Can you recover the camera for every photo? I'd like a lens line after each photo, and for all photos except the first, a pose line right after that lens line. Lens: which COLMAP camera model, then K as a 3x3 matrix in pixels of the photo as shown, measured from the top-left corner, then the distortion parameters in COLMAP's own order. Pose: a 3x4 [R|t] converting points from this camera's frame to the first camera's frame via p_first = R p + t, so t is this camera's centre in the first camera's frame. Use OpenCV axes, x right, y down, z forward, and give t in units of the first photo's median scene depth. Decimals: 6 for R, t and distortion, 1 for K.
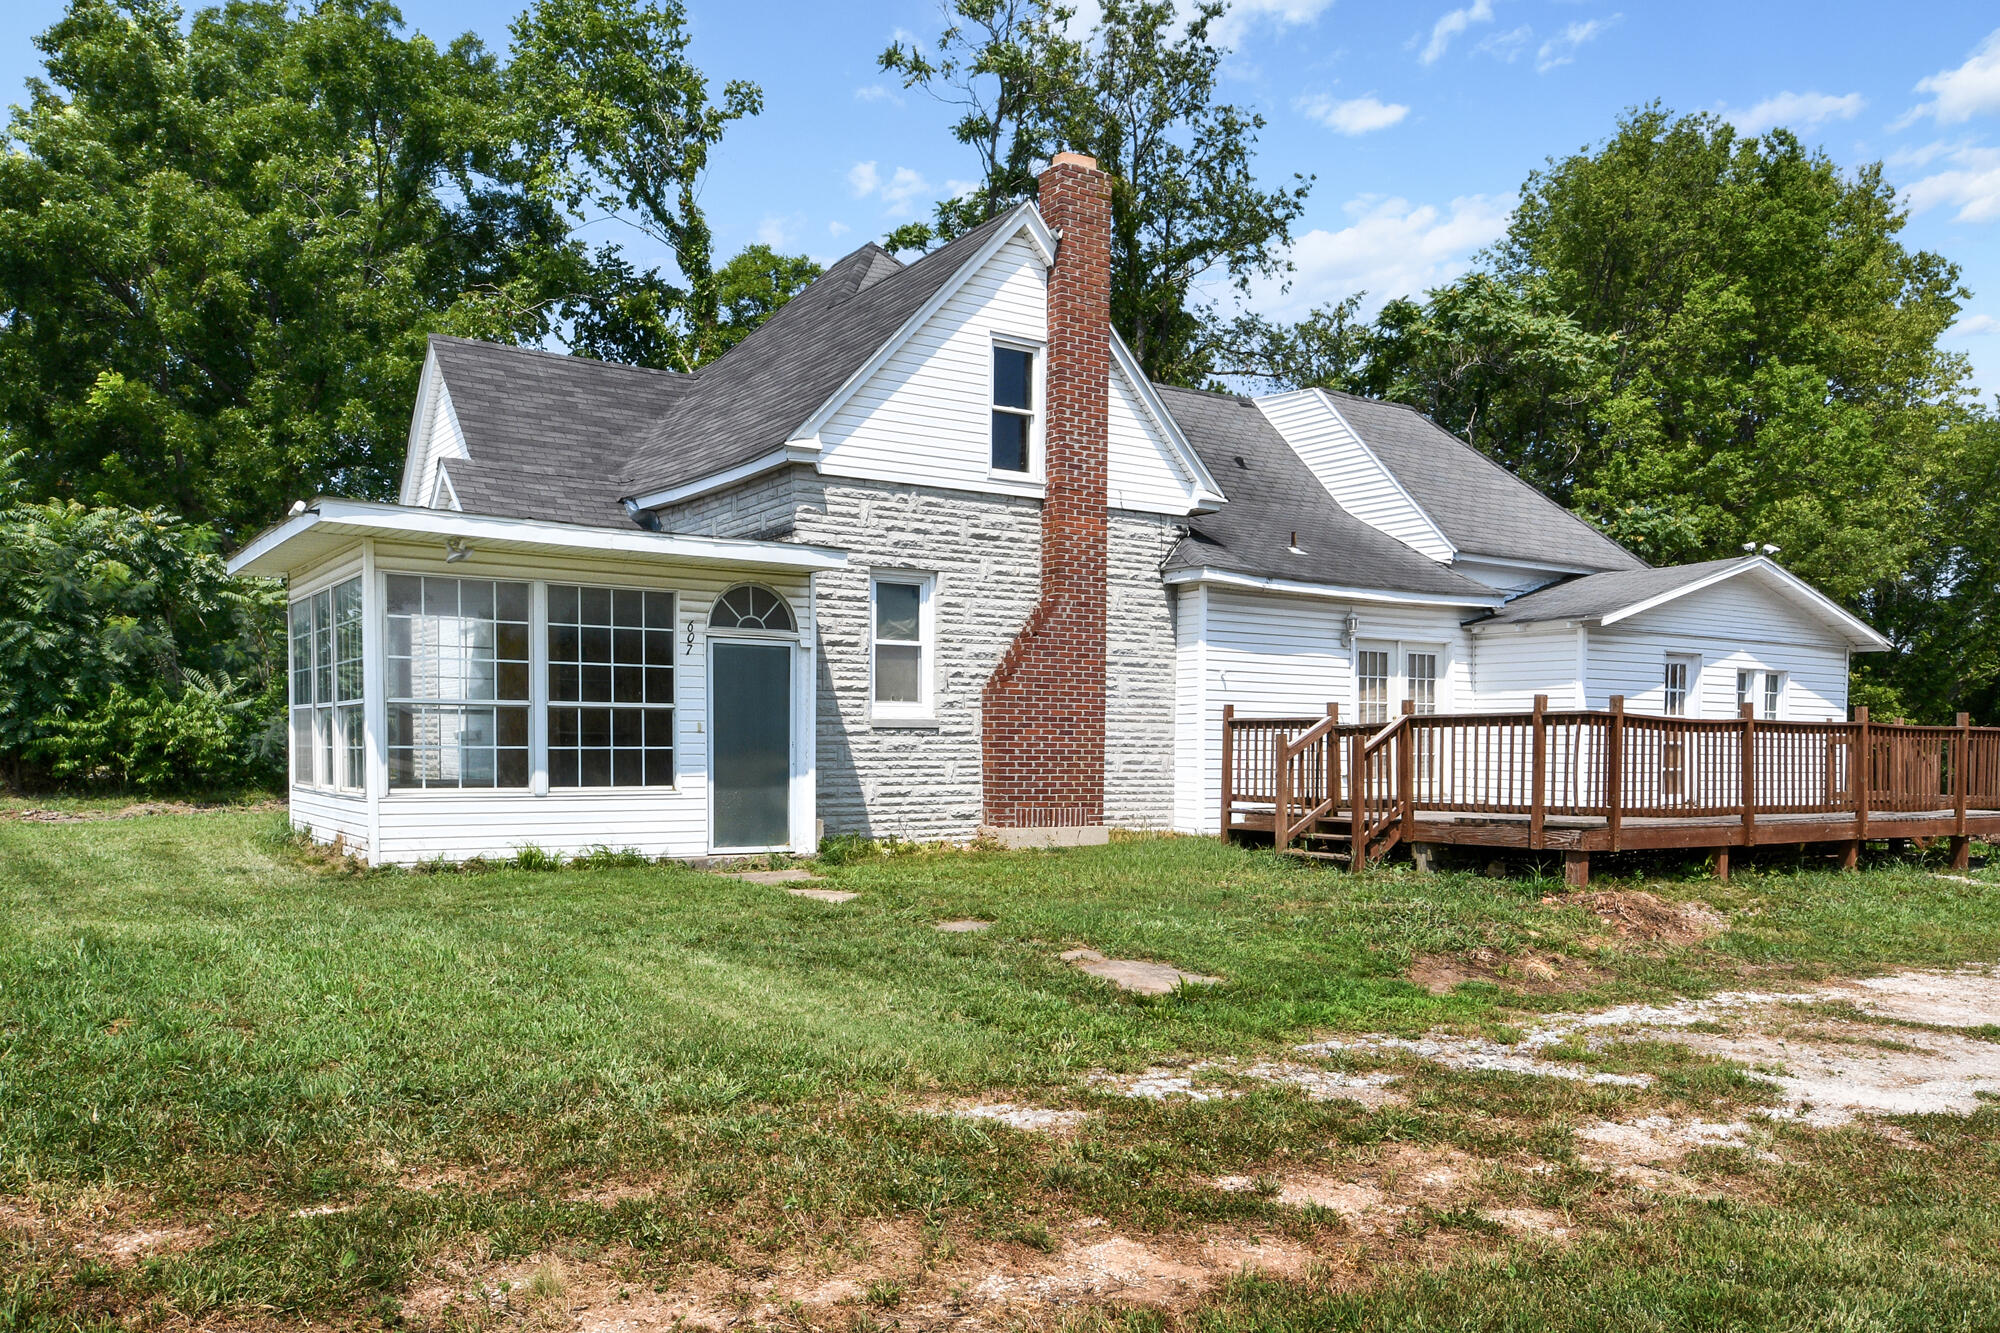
lens RADIAL K [[1549.2, 0, 997.0], [0, 1549.2, 794.6], [0, 0, 1]] dist [0.040398, -0.032640]
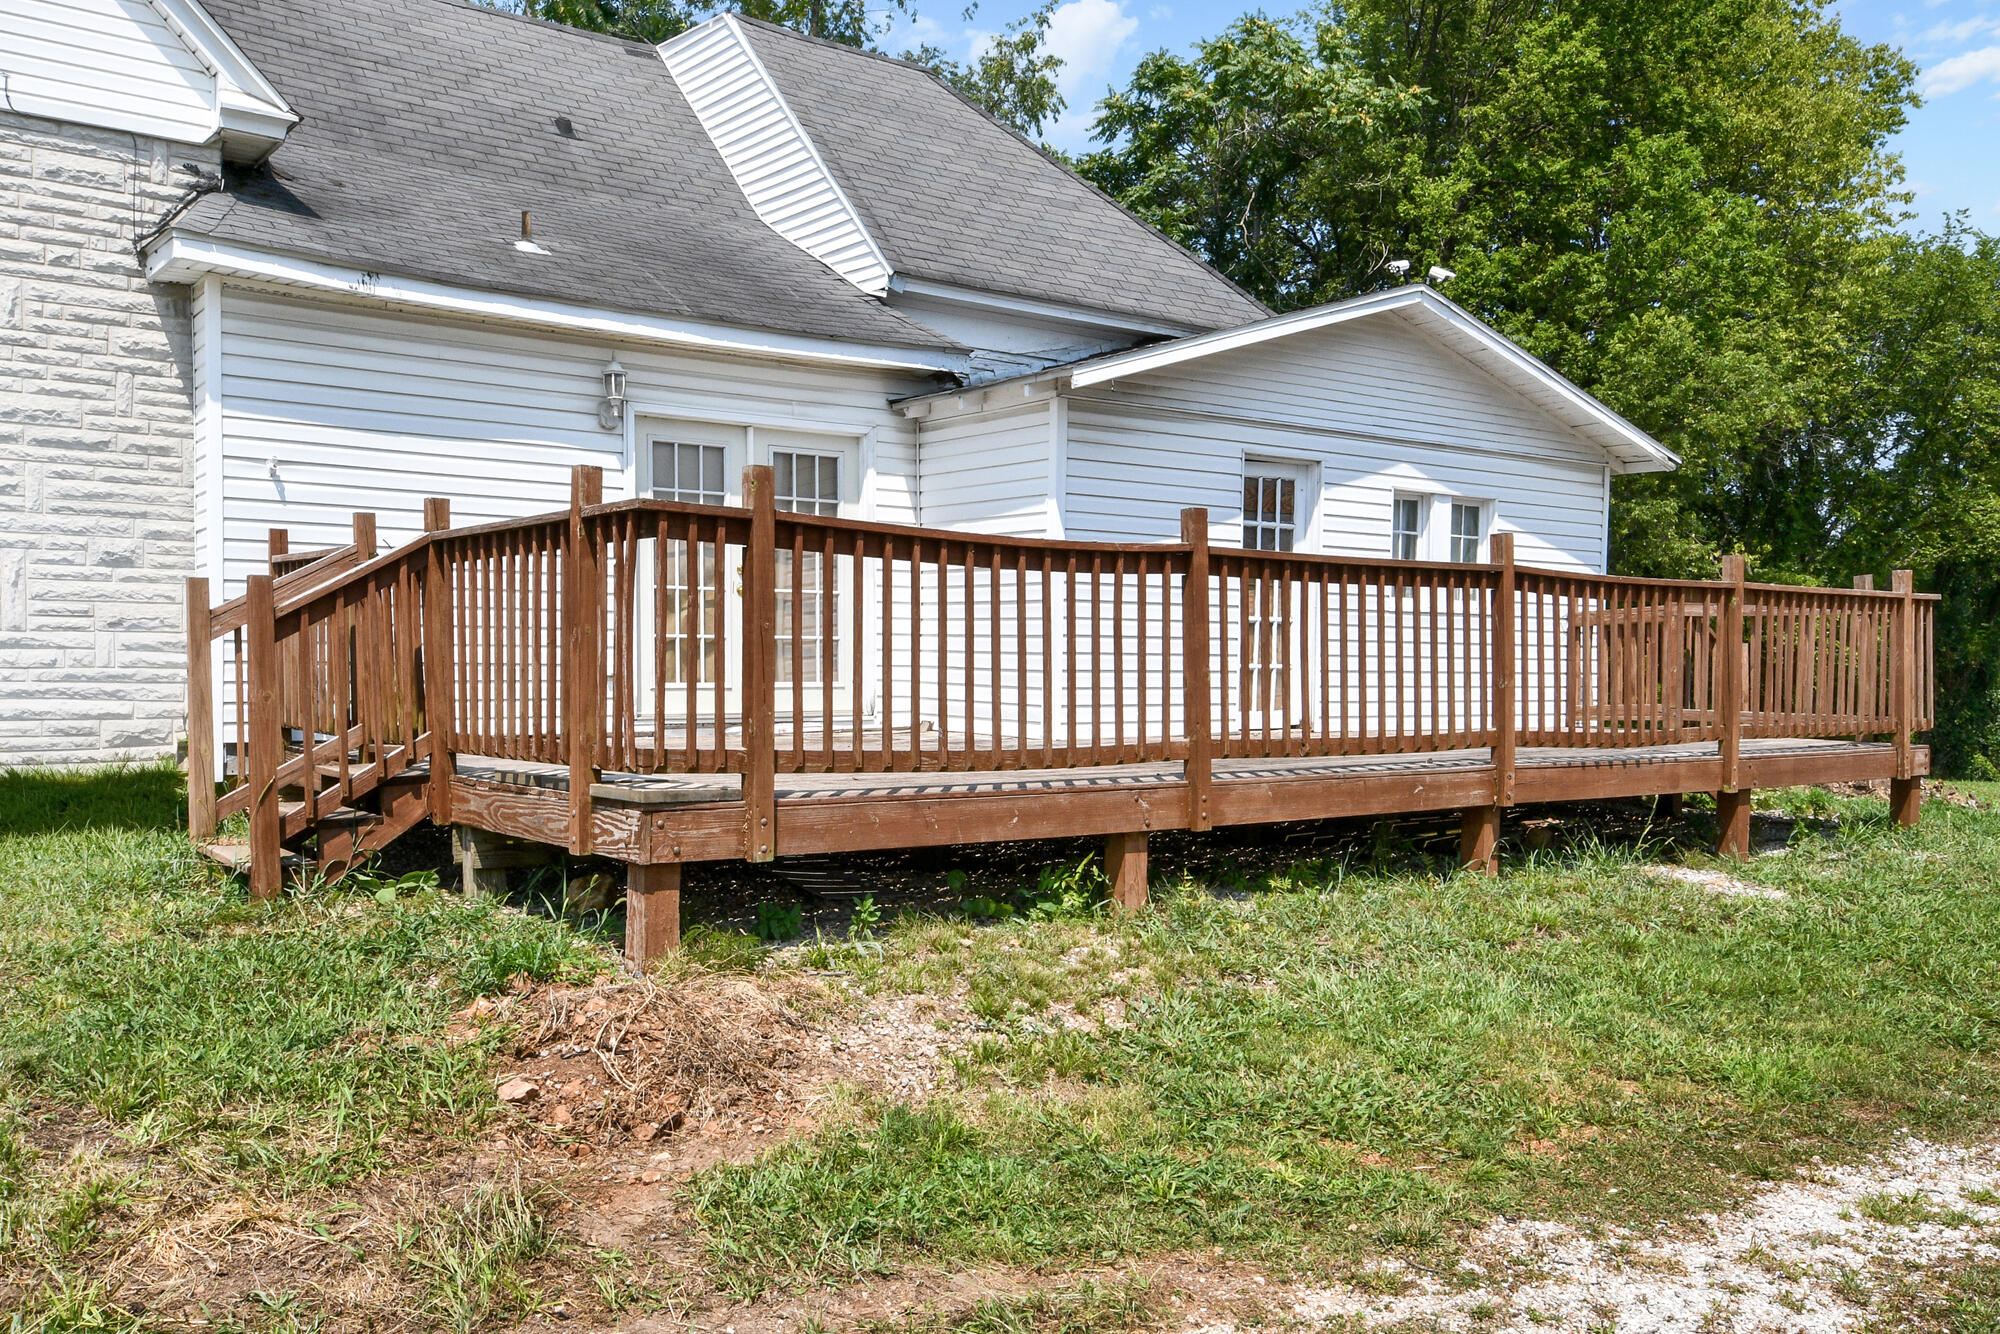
lens RADIAL K [[1712.8, 0, 1004.8], [0, 1712.8, 680.4], [0, 0, 1]] dist [0.038523, 0.004962]
pose [[0.998419, -0.000201, 0.056216, 0.299431], [0.001122, 0.999866, -0.016359, -0.001376], [-0.056205, 0.016396, 0.998285, 0.387051]]
